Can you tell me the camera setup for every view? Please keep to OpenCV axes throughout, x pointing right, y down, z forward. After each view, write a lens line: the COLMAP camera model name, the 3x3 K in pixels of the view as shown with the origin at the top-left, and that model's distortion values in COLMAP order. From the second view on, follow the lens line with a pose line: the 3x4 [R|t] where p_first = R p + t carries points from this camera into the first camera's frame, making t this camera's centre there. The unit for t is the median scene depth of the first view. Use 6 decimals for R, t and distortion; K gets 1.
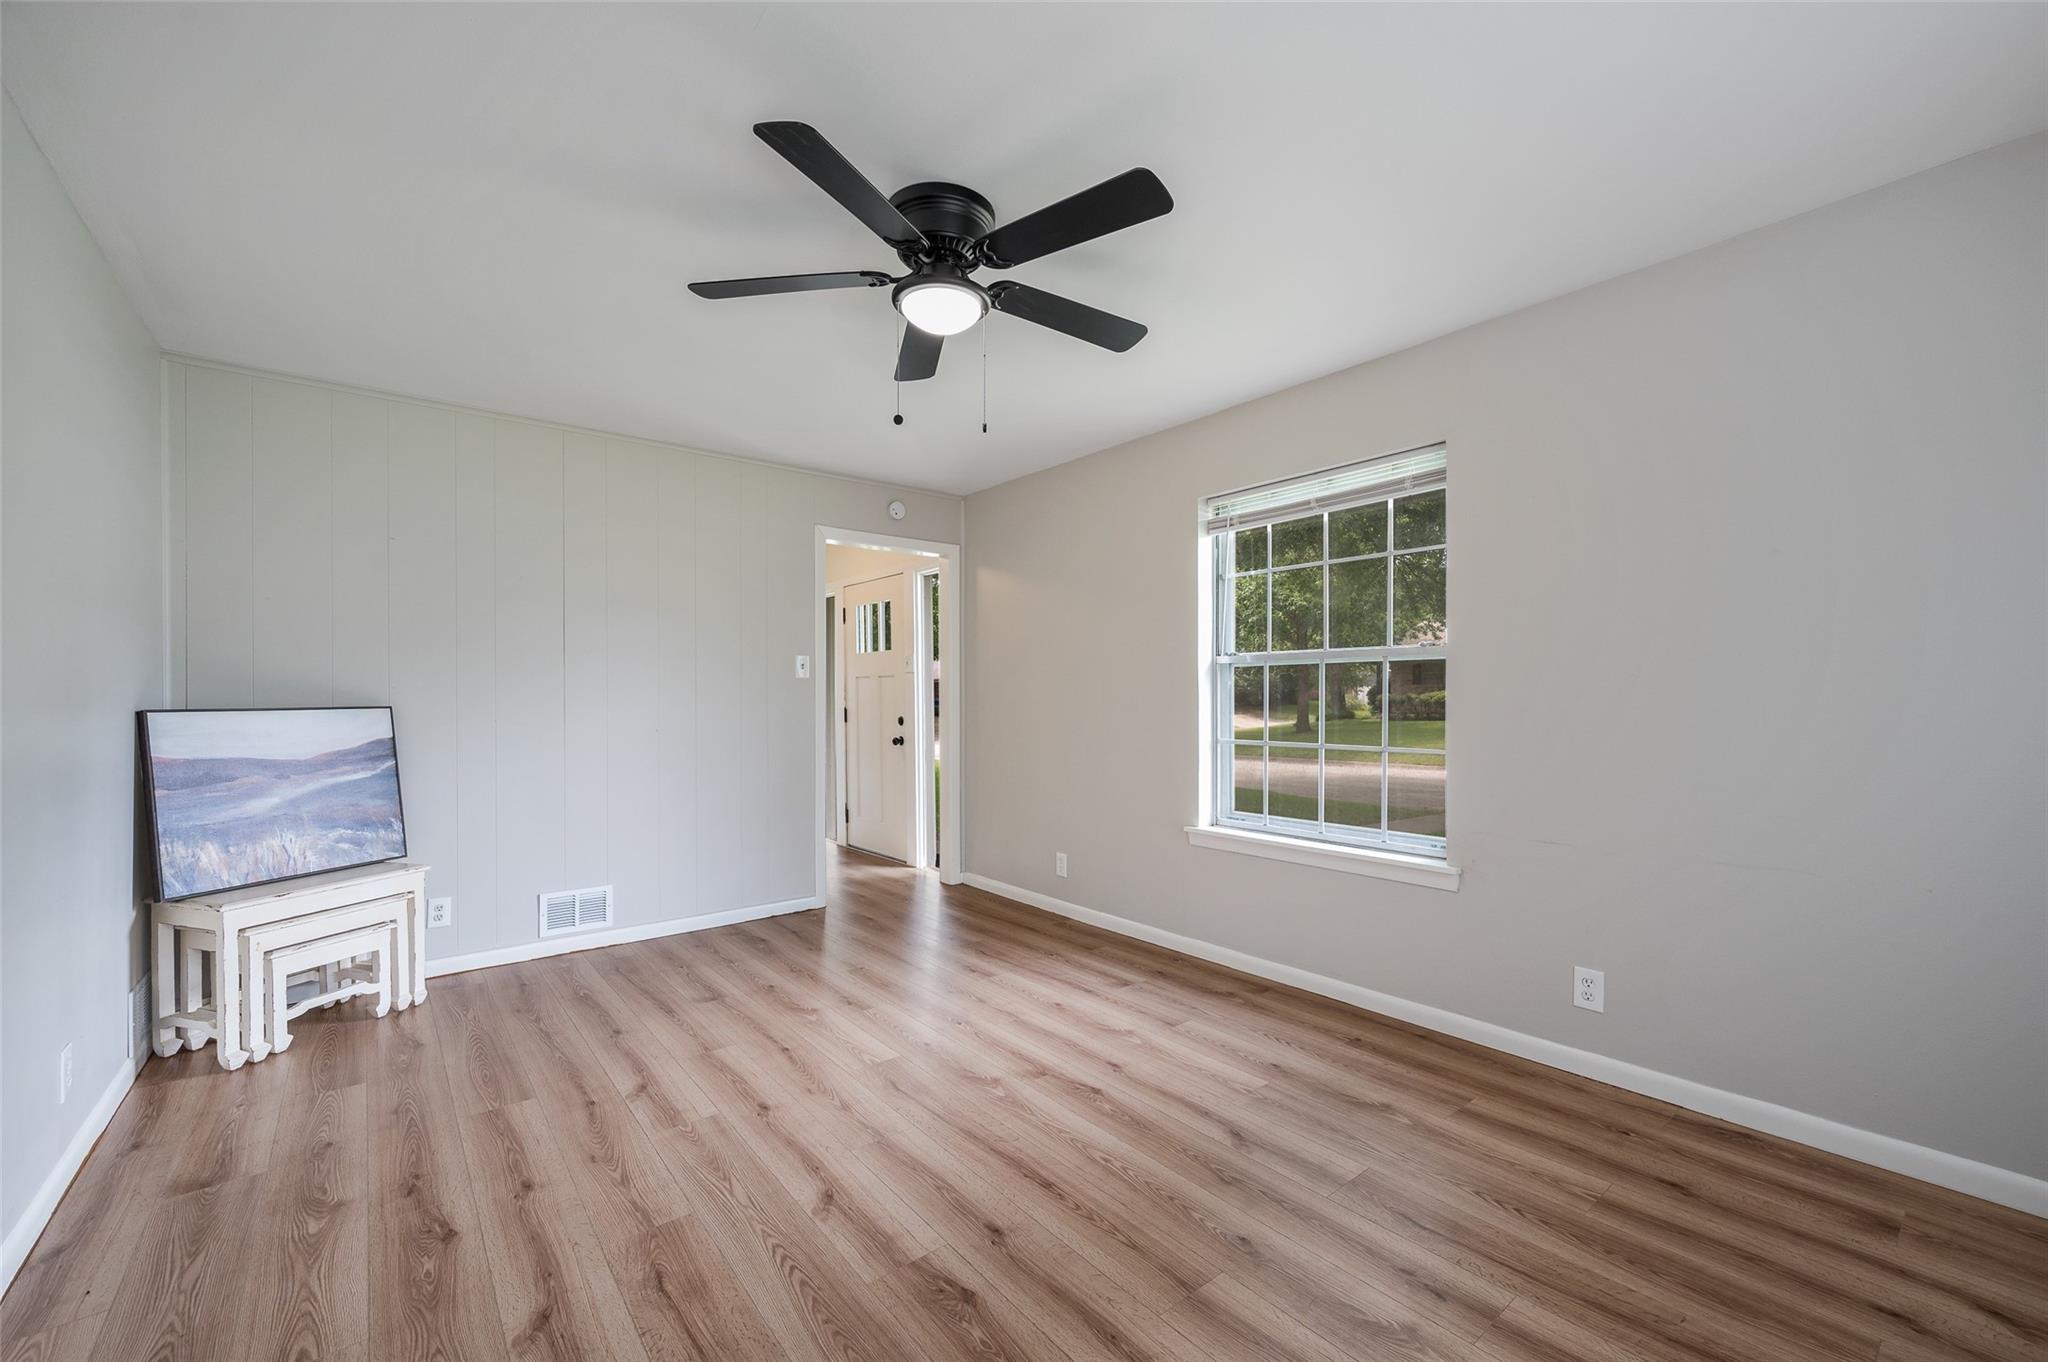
lens RADIAL K [[821.2, 0, 1023.6], [0, 821.2, 693.9], [0, 0, 1]] dist [-0.000227, -0.000061]
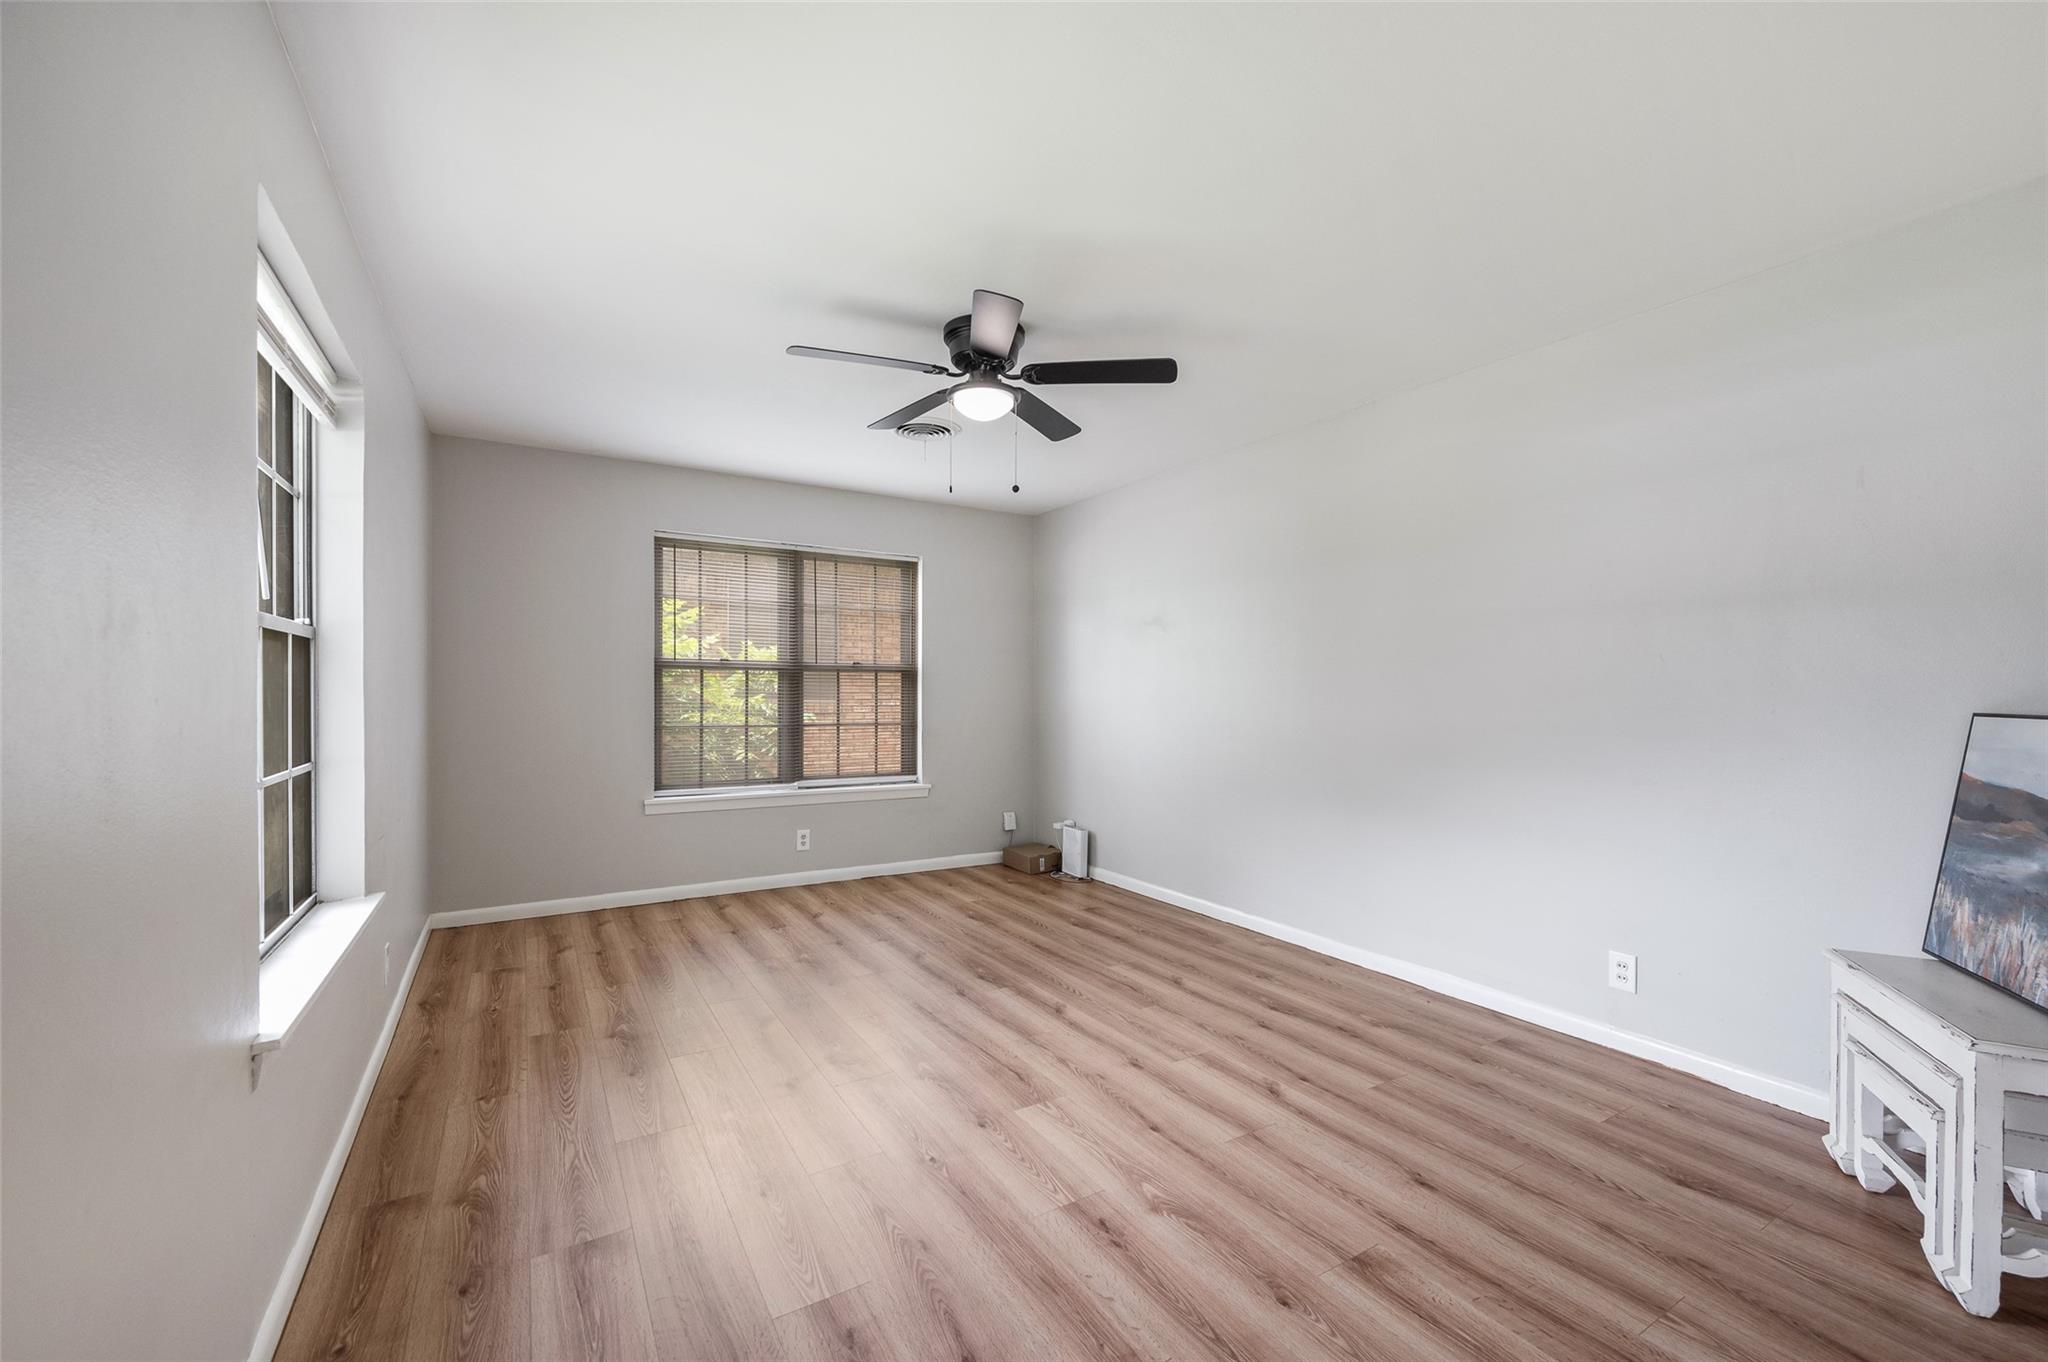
lens RADIAL K [[821.2, 0, 1023.6], [0, 821.2, 693.9], [0, 0, 1]] dist [-0.000227, -0.000061]
pose [[-0.991377, -0.000636, 0.131037, -0.312702], [-0.000544, 1.000000, 0.000740, 0.002276], [-0.131038, 0.000663, -0.991377, 2.129601]]
